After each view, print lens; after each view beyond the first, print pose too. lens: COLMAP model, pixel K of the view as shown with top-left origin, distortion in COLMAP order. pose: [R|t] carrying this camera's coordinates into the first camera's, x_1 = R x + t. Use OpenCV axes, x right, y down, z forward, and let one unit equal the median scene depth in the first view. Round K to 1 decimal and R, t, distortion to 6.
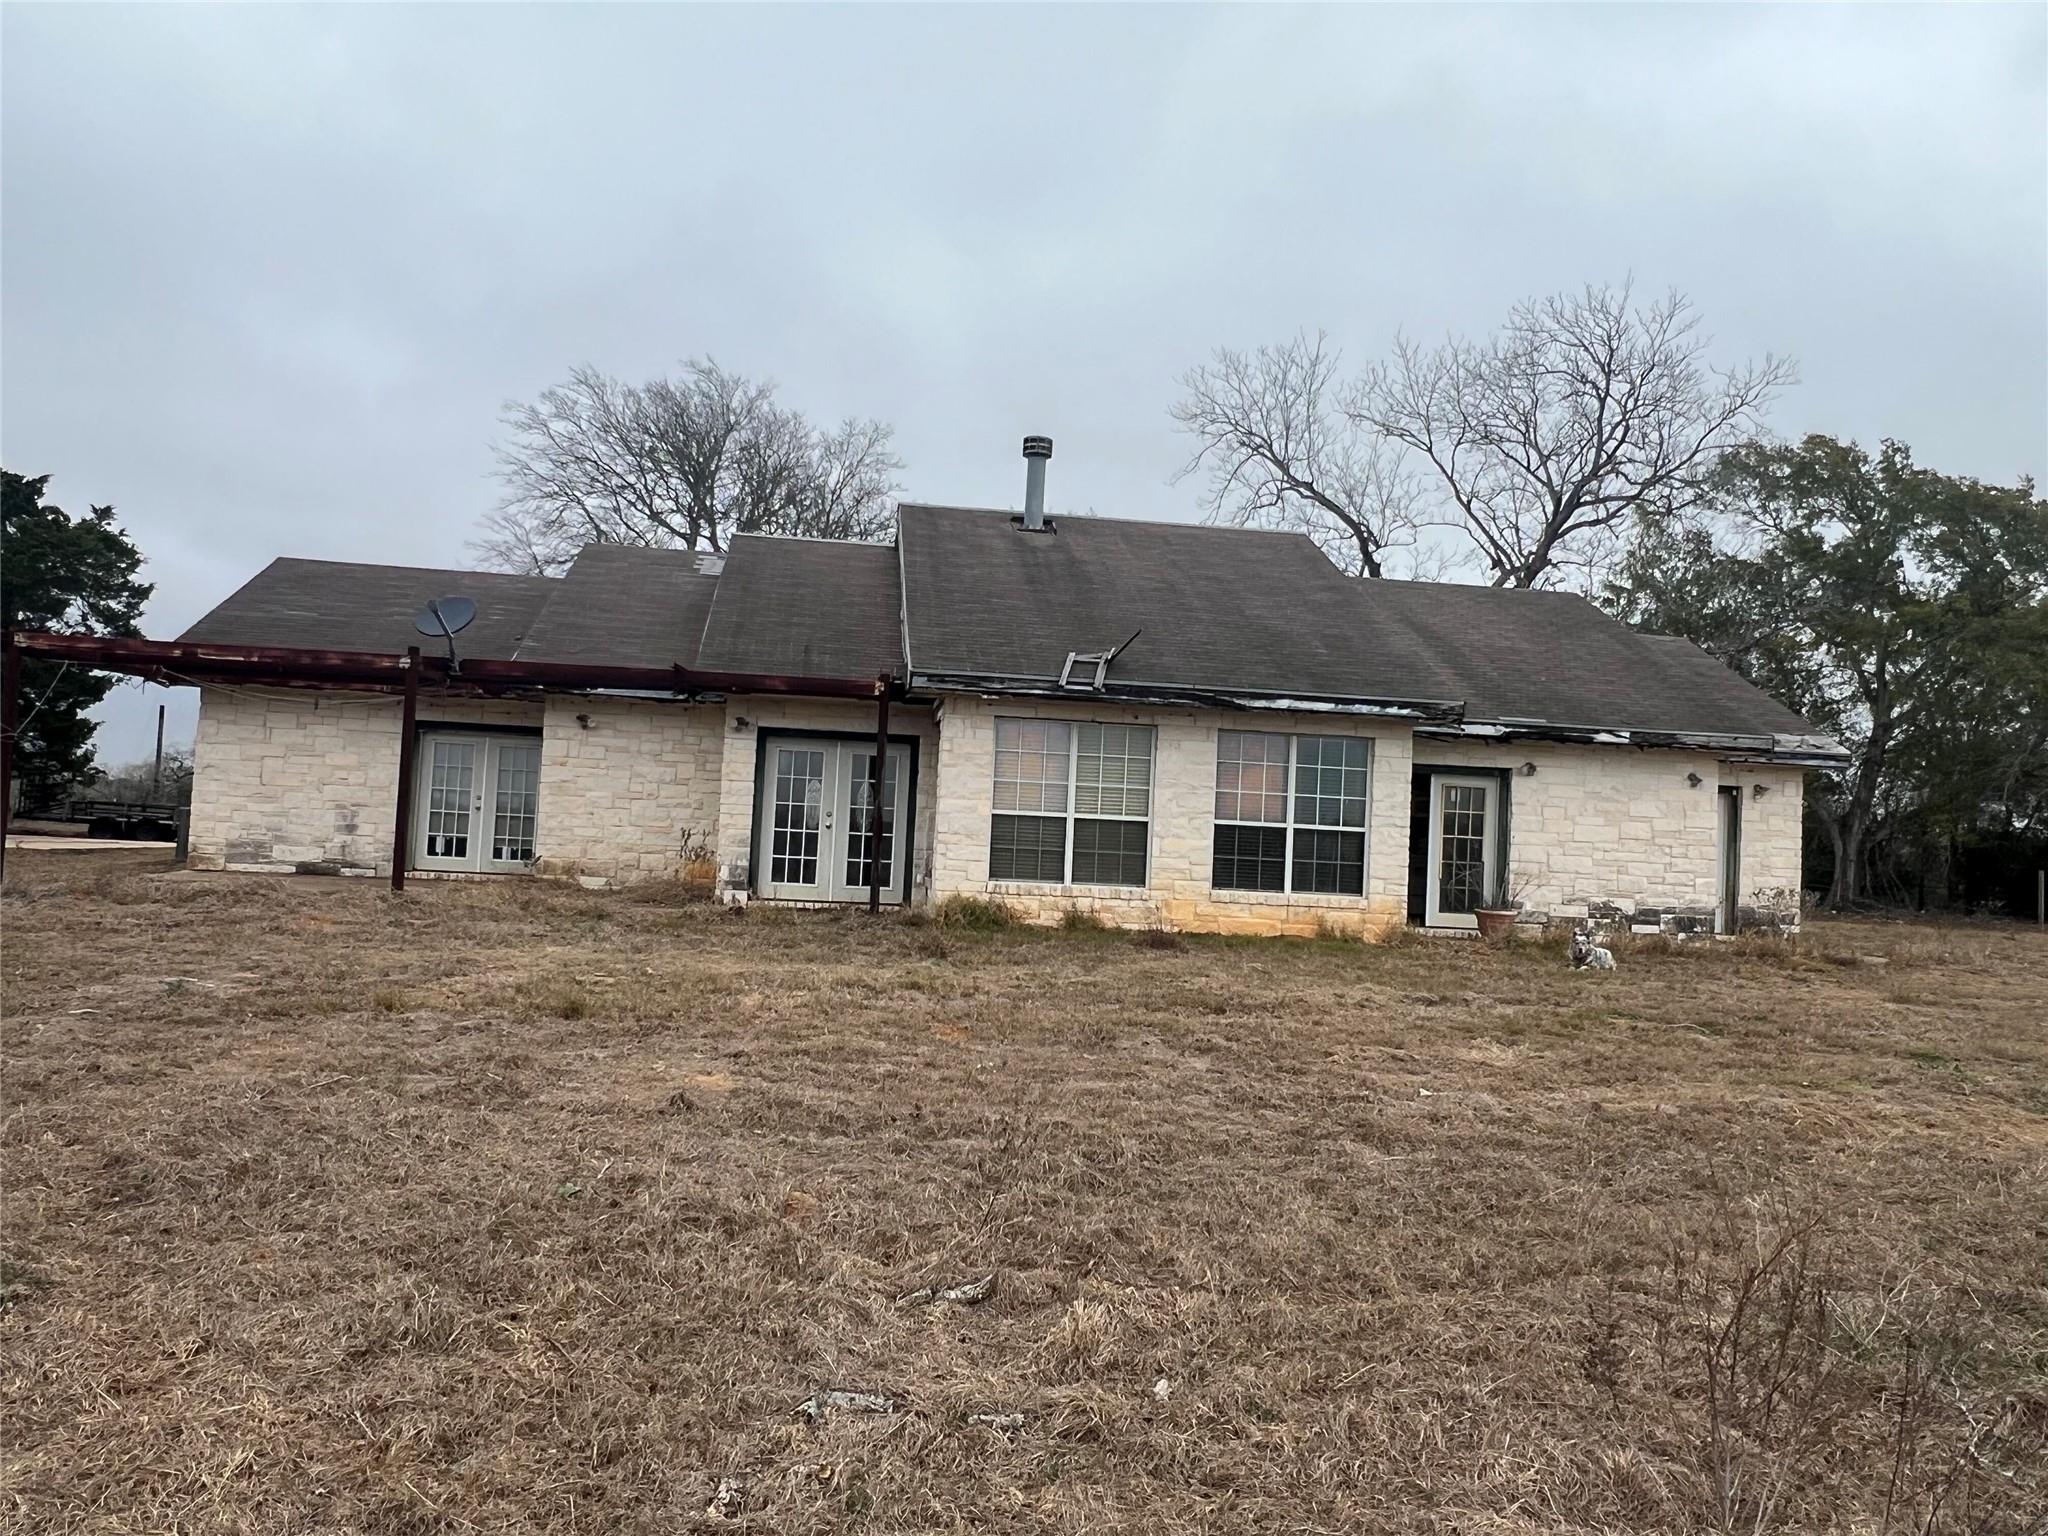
lens RADIAL K [[1505.2, 0, 1028.7], [0, 1505.2, 764.7], [0, 0, 1]] dist [-0.000819, -0.000883]
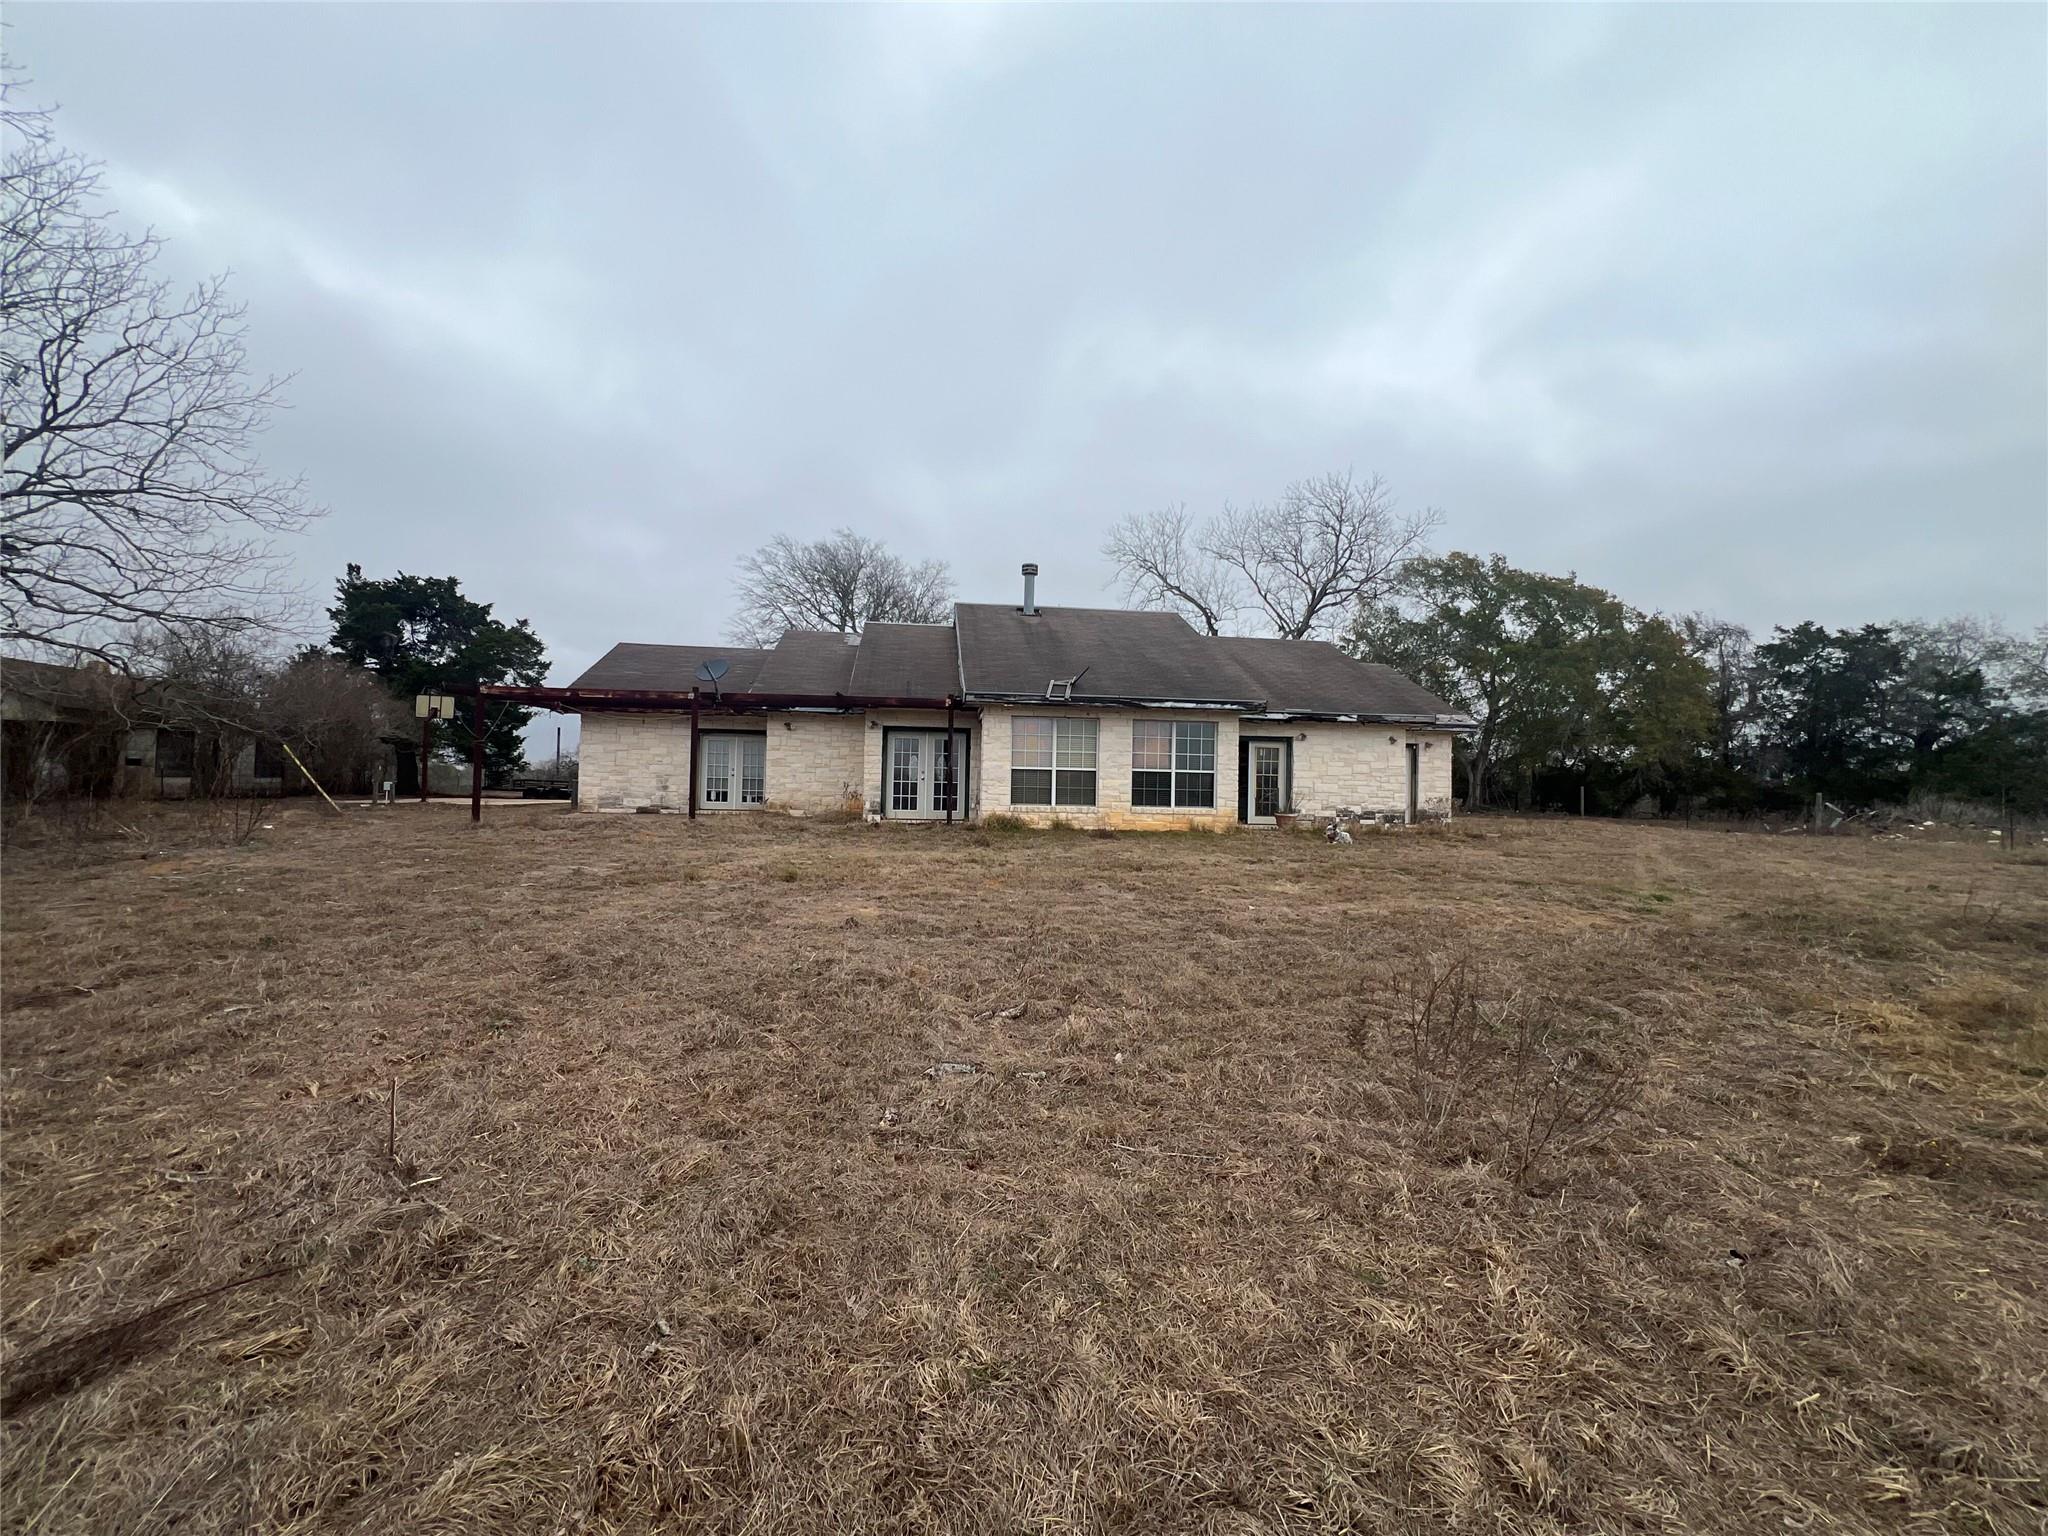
lens RADIAL K [[817.1, 0, 1022.5], [0, 817.1, 771.3], [0, 0, 1]] dist [-0.001405, -0.000063]
pose [[0.999568, -0.028456, -0.007318, -0.003326], [0.028653, 0.999186, 0.028381, 0.006890], [0.006504, -0.028578, 0.999570, -0.000854]]
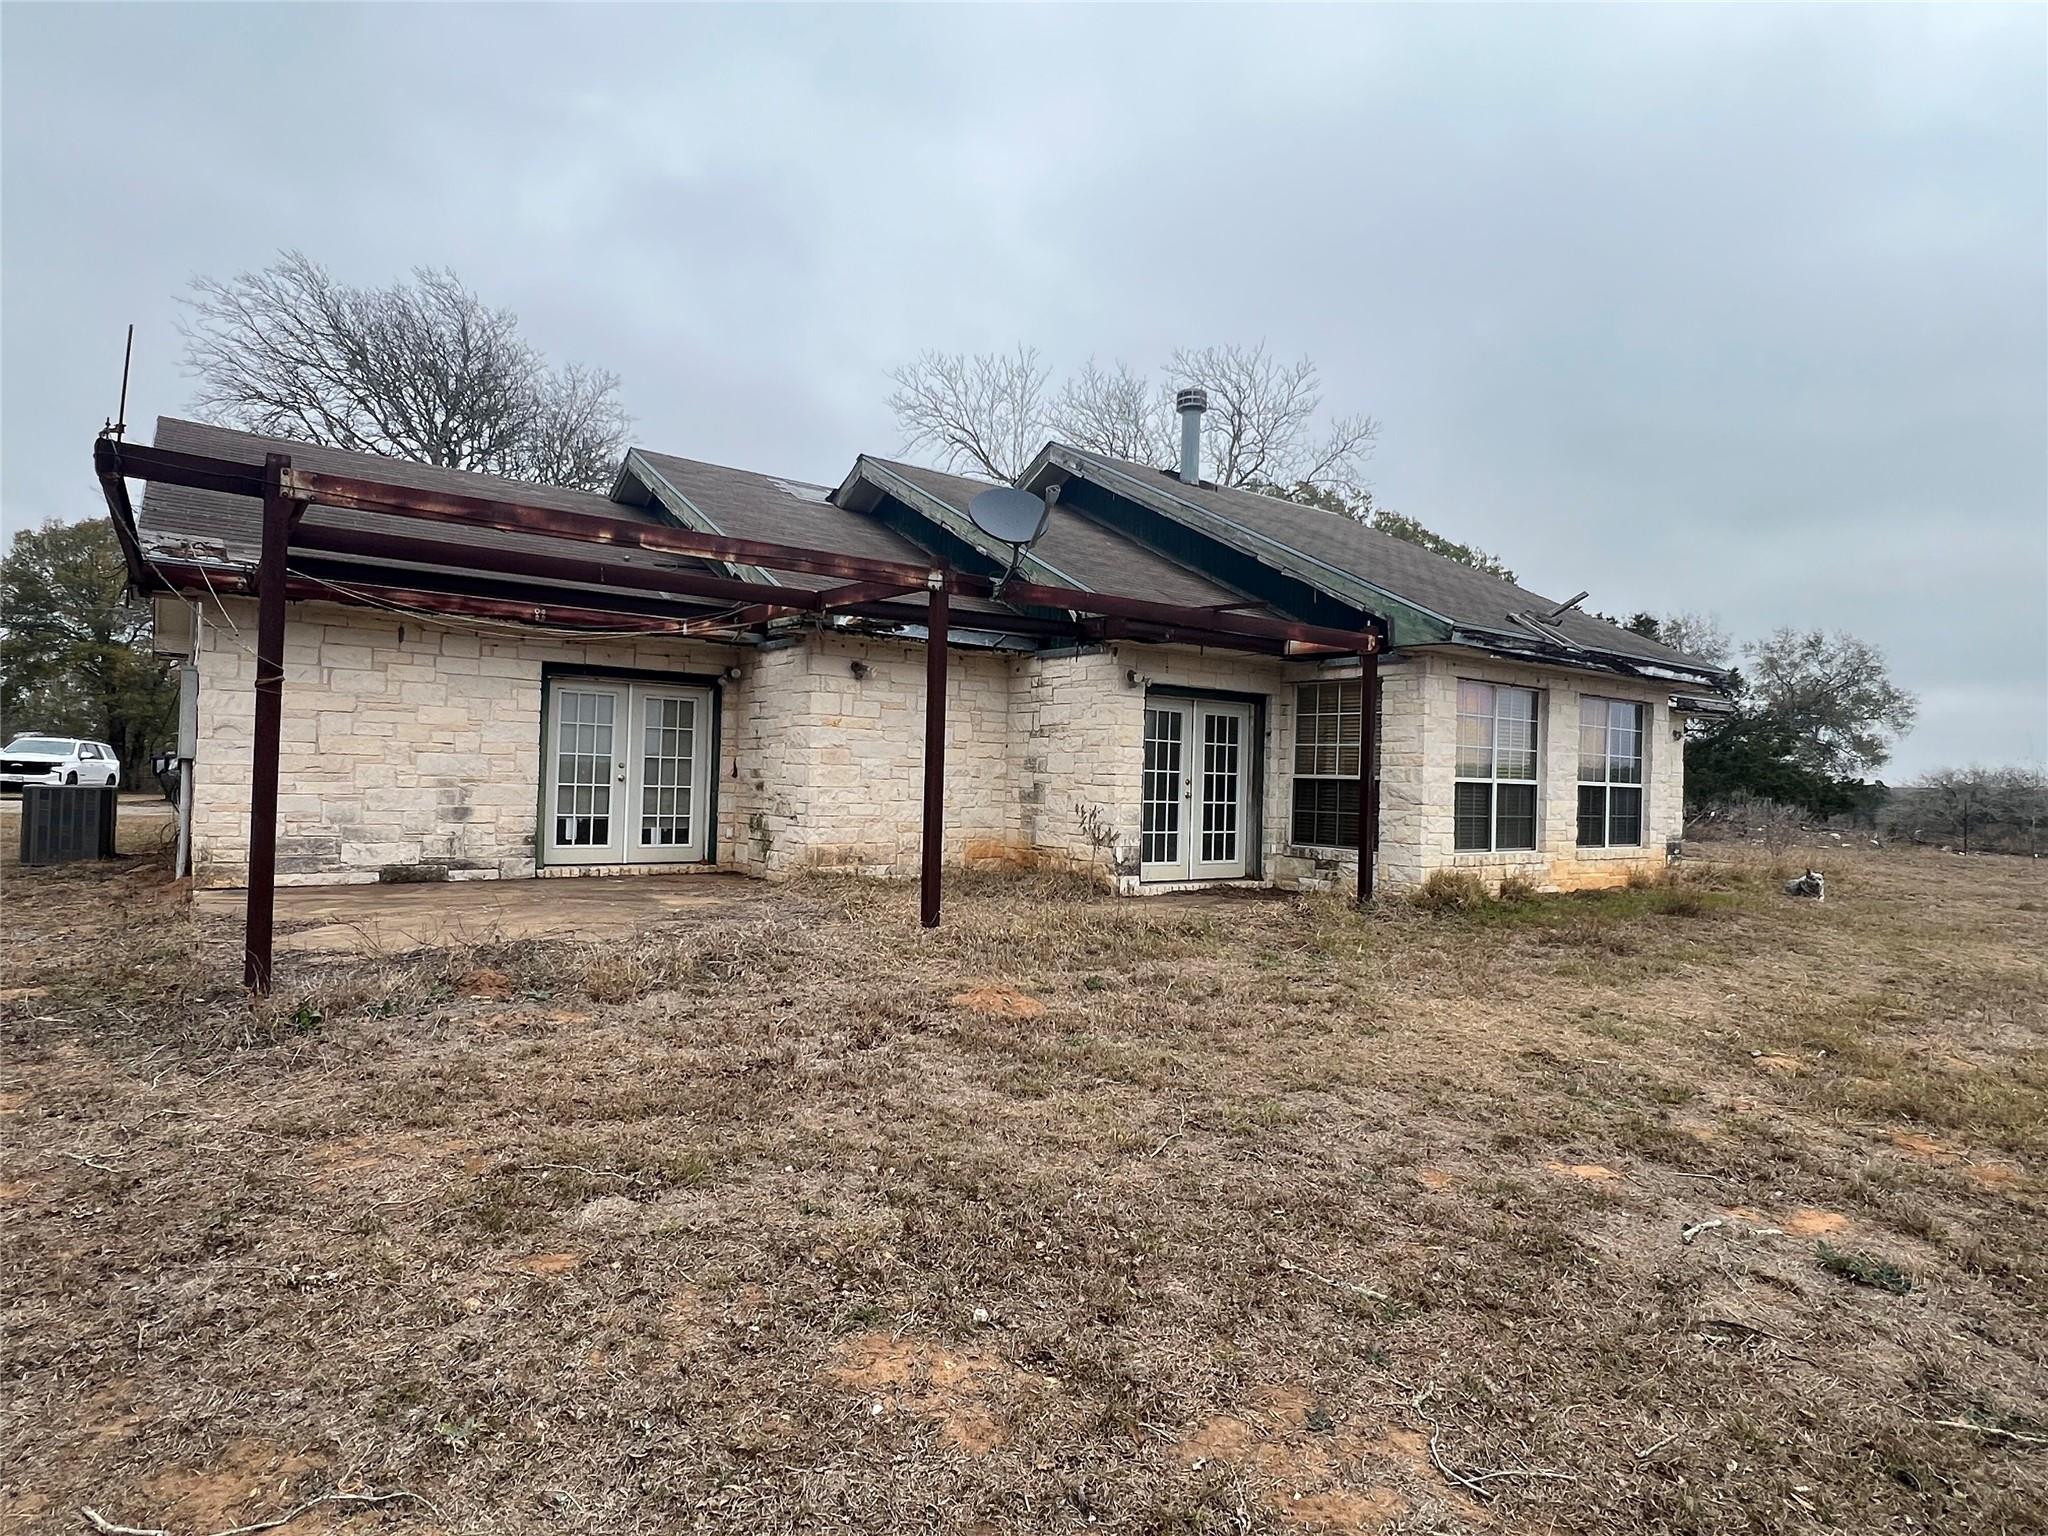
lens RADIAL K [[1113.7, 0, 1023.5], [0, 1113.7, 770.3], [0, 0, 1]] dist [-0.000829, -0.001675]
pose [[0.876604, -0.021358, 0.480739, -0.531862], [-0.007070, 0.998335, 0.057246, -0.010964], [-0.481161, -0.053581, 0.874993, 0.472051]]
